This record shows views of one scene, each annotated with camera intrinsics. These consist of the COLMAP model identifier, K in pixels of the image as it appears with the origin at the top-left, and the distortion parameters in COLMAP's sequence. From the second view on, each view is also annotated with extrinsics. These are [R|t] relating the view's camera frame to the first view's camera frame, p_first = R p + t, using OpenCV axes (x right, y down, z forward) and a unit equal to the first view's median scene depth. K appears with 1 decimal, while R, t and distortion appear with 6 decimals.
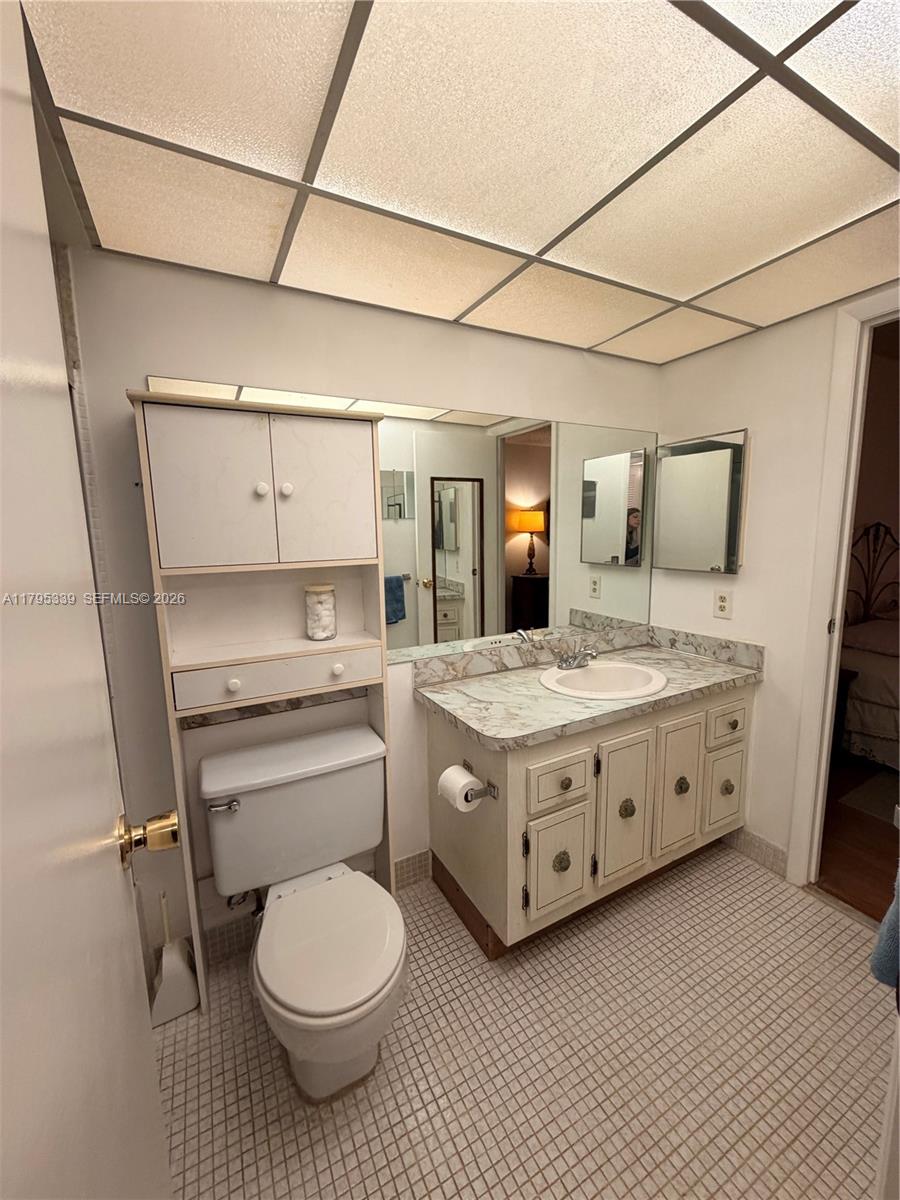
lens RADIAL K [[478.6, 0, 450.0], [0, 478.6, 600.0], [0, 0, 1]] dist [0.000477, -0.000301]
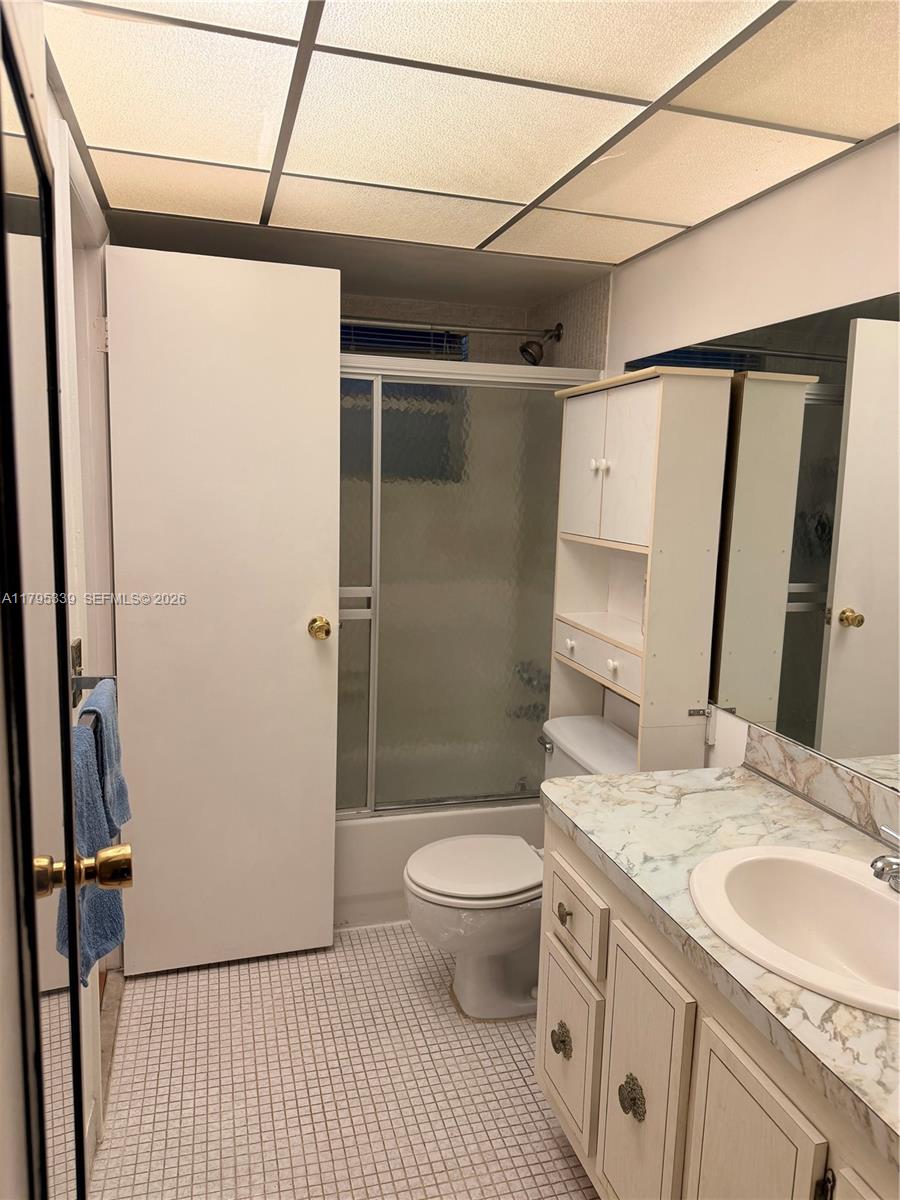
lens RADIAL K [[835.3, 0, 450.0], [0, 835.3, 600.0], [0, 0, 1]] dist [0.084411, -0.108801]
pose [[-0.208412, 0.155857, -0.965543, 1.146020], [-0.168759, 0.966683, 0.192468, -0.192709], [0.963372, 0.203057, -0.175166, 0.844482]]
